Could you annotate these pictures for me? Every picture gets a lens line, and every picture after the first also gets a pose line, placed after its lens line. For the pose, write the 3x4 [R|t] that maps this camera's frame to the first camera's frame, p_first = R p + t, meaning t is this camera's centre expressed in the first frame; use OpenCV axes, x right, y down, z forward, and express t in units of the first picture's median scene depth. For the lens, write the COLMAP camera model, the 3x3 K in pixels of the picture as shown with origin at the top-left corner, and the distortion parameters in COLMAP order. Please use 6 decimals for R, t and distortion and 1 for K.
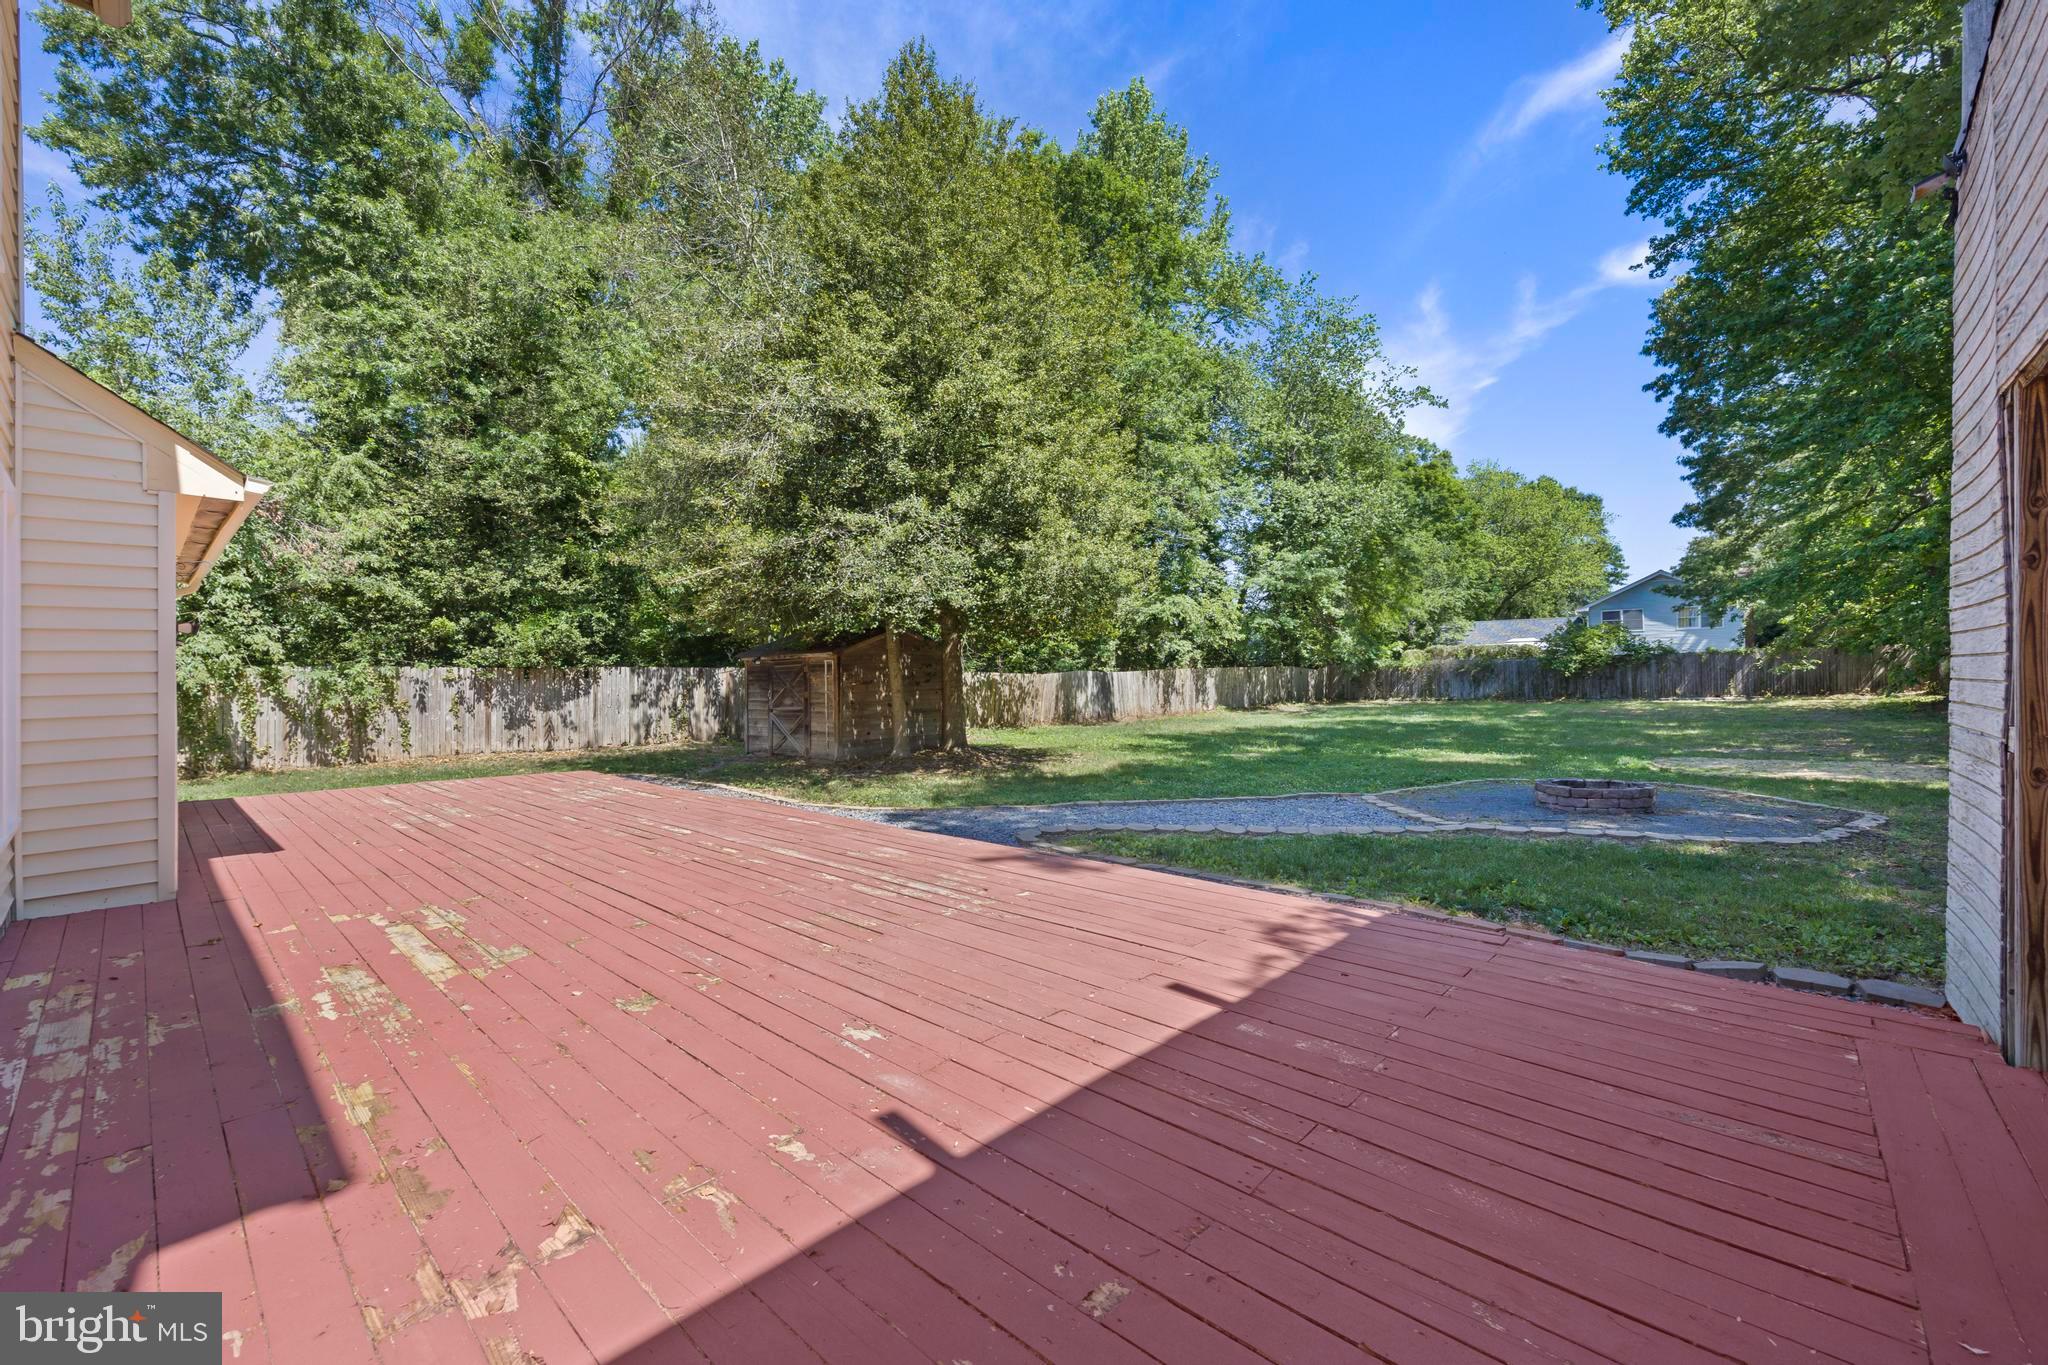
lens RADIAL K [[836.1, 0, 1022.4], [0, 836.1, 689.1], [0, 0, 1]] dist [0.002278, -0.000671]
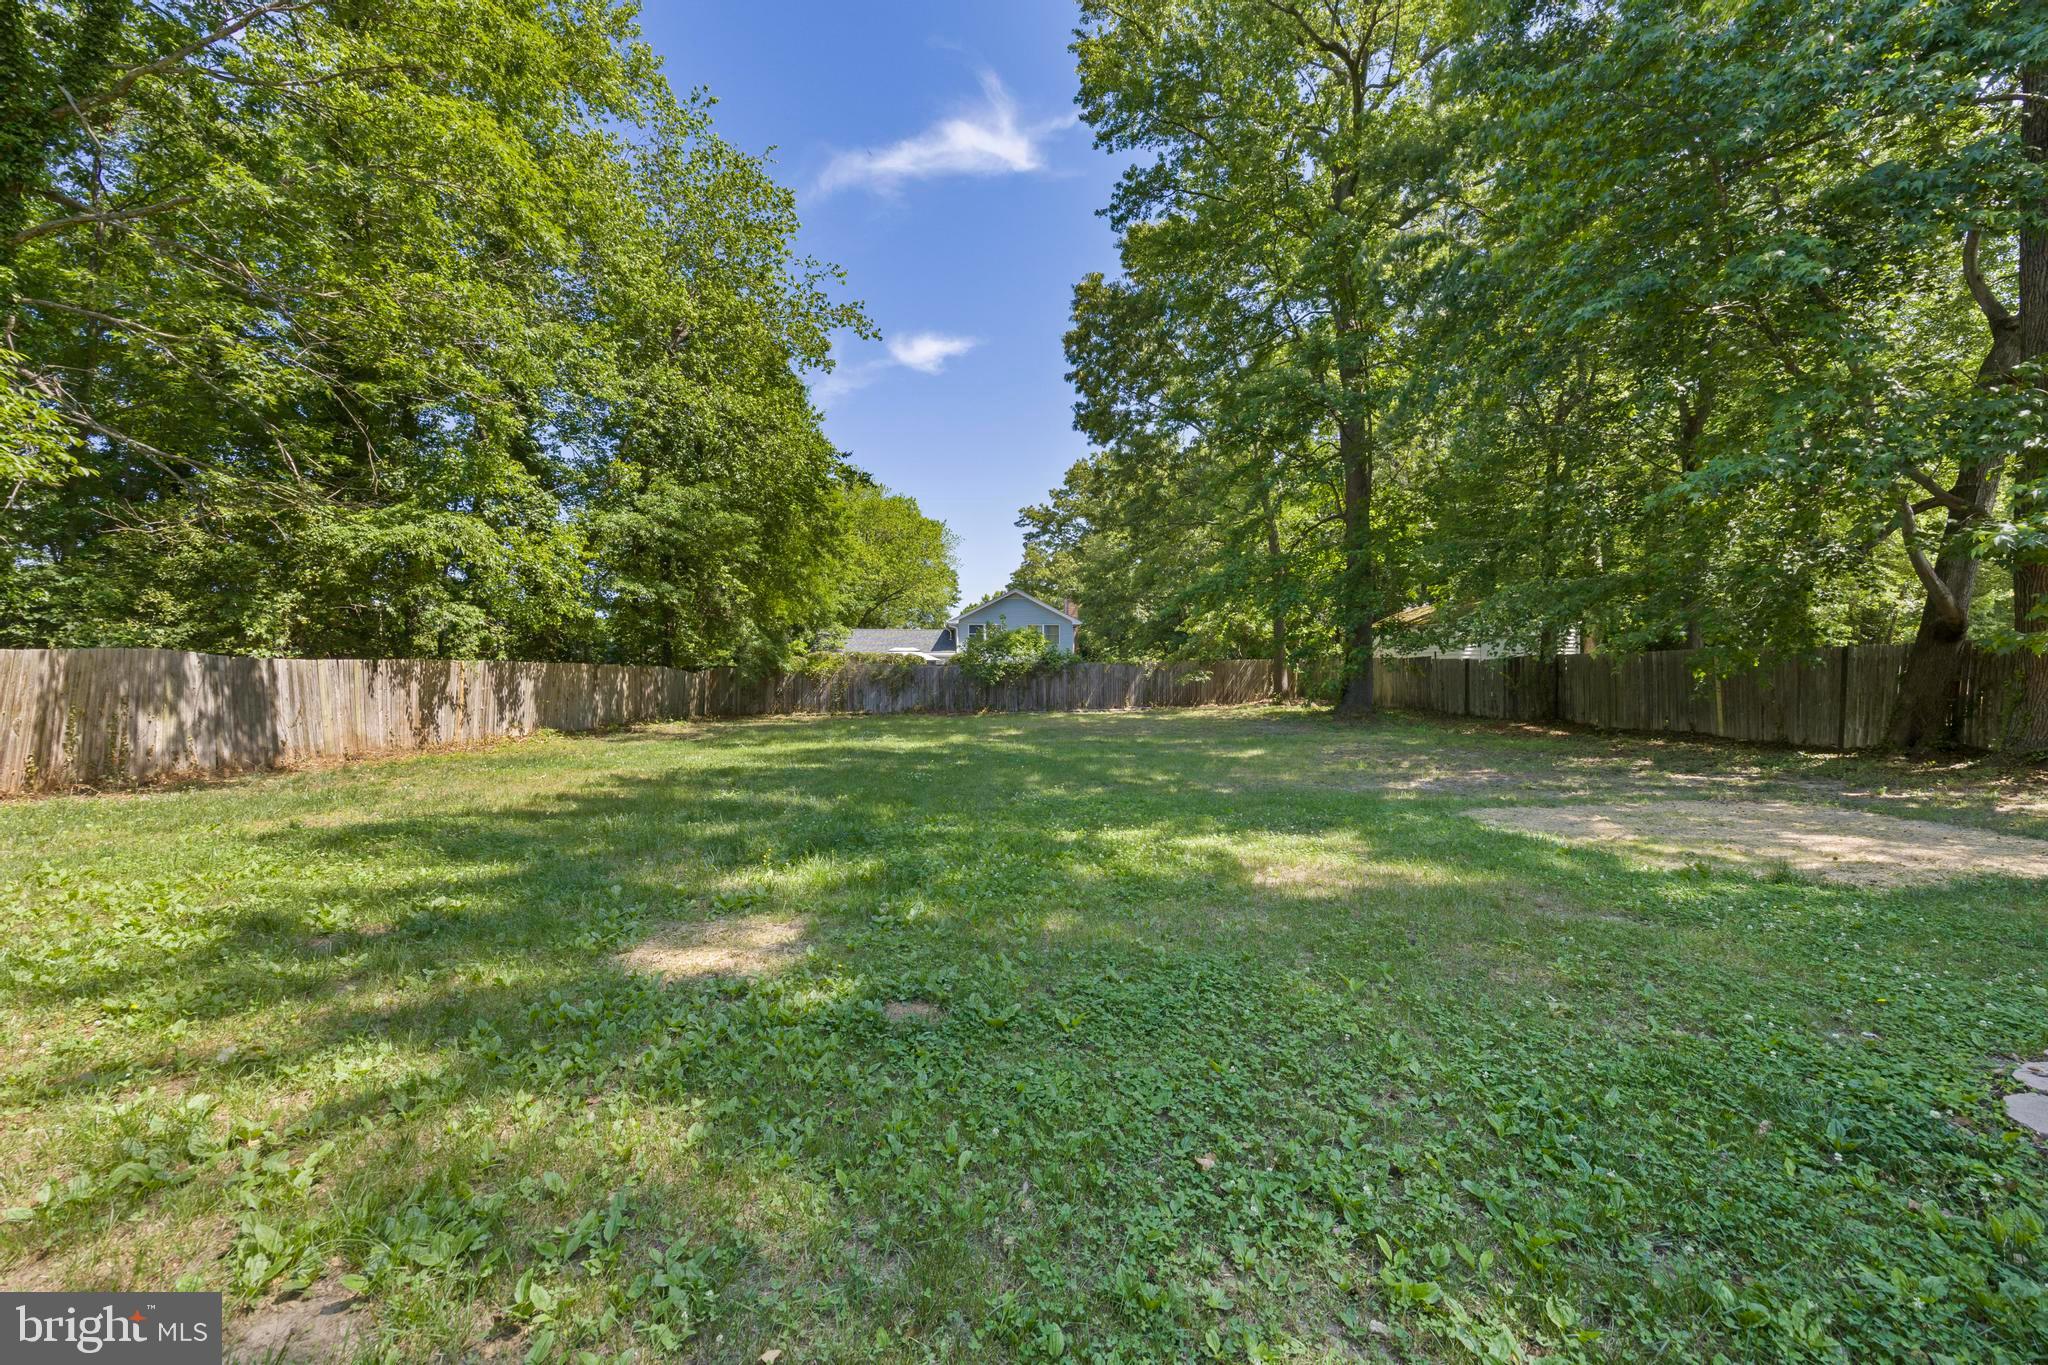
lens RADIAL K [[821.5, 0, 1023.3], [0, 821.5, 687.9], [0, 0, 1]] dist [-0.001756, -0.000177]
pose [[0.719286, 0.015303, 0.694545, 0.081792], [-0.004811, 0.999843, -0.017048, -0.000116], [-0.694697, 0.008921, 0.719247, 0.372753]]
